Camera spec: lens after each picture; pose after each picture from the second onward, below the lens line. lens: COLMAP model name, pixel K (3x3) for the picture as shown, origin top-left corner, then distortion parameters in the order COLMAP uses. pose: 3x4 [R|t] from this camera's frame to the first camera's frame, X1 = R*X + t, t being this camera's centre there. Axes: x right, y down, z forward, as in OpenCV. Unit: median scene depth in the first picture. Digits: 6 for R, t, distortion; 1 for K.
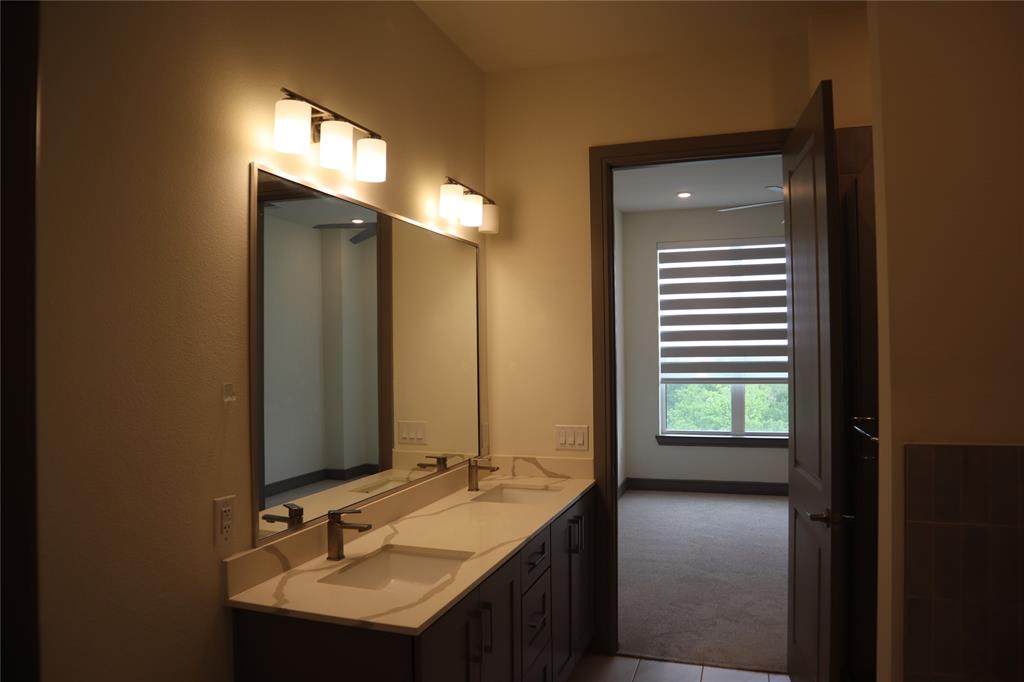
lens RADIAL K [[723.4, 0, 512.0], [0, 723.4, 341.0], [0, 0, 1]] dist [-0.002096, -0.001276]
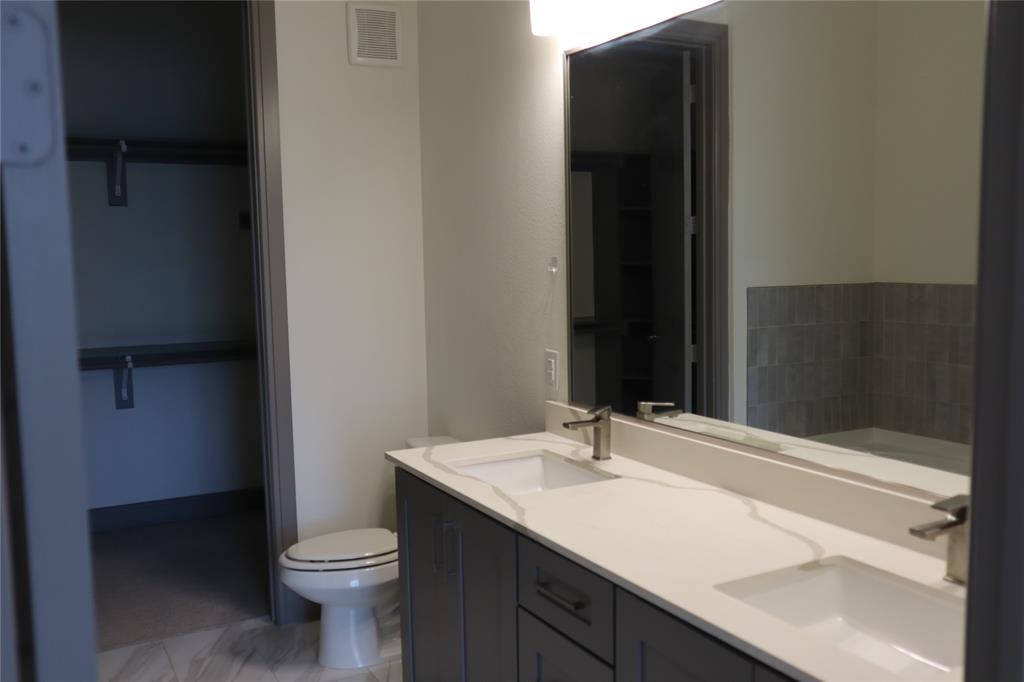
lens RADIAL K [[941.6, 0, 512.0], [0, 941.6, 341.0], [0, 0, 1]] dist [-0.000453, -0.000002]
pose [[-0.681452, 0.087938, -0.726560, 0.679534], [0.027734, 0.995145, 0.094434, 0.042856], [0.731337, 0.044201, -0.680583, 1.736499]]
